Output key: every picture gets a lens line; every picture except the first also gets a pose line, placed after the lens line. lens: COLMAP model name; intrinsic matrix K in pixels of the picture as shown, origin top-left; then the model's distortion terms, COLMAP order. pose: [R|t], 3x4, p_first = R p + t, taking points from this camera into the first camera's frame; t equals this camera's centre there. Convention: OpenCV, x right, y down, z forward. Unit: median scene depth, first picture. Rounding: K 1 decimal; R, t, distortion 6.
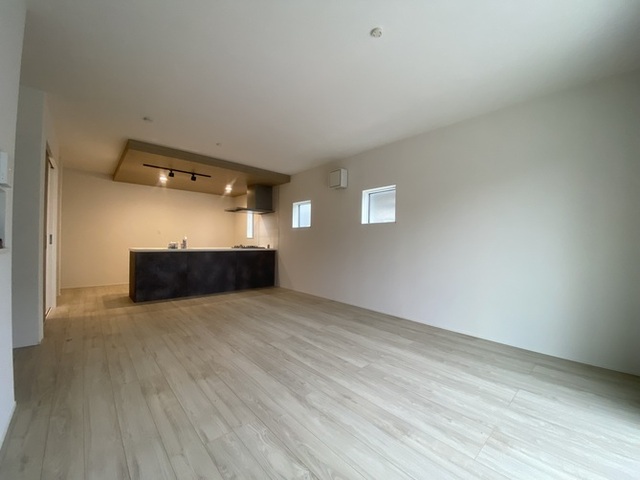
lens RADIAL K [[258.3, 0, 319.0], [0, 258.3, 241.1], [0, 0, 1]] dist [0.020737, -0.021483]
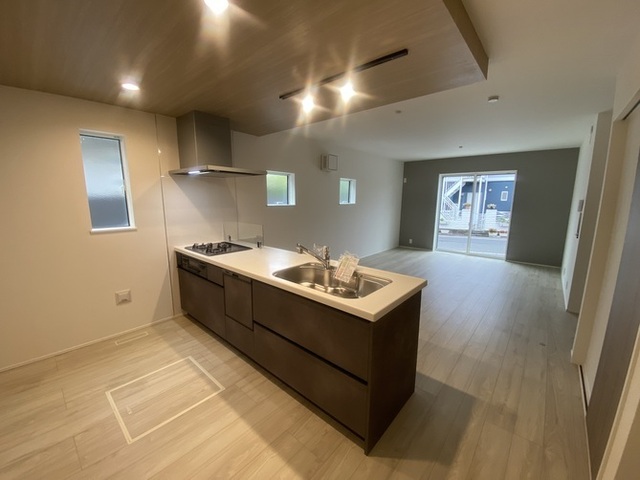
lens RADIAL K [[258.3, 0, 319.0], [0, 258.3, 241.1], [0, 0, 1]] dist [0.020737, -0.021483]
pose [[-0.105856, -0.177795, 0.978358, -0.854975], [-0.010563, 0.984031, 0.177683, -0.084869], [-0.994325, 0.008474, -0.106044, 0.939146]]
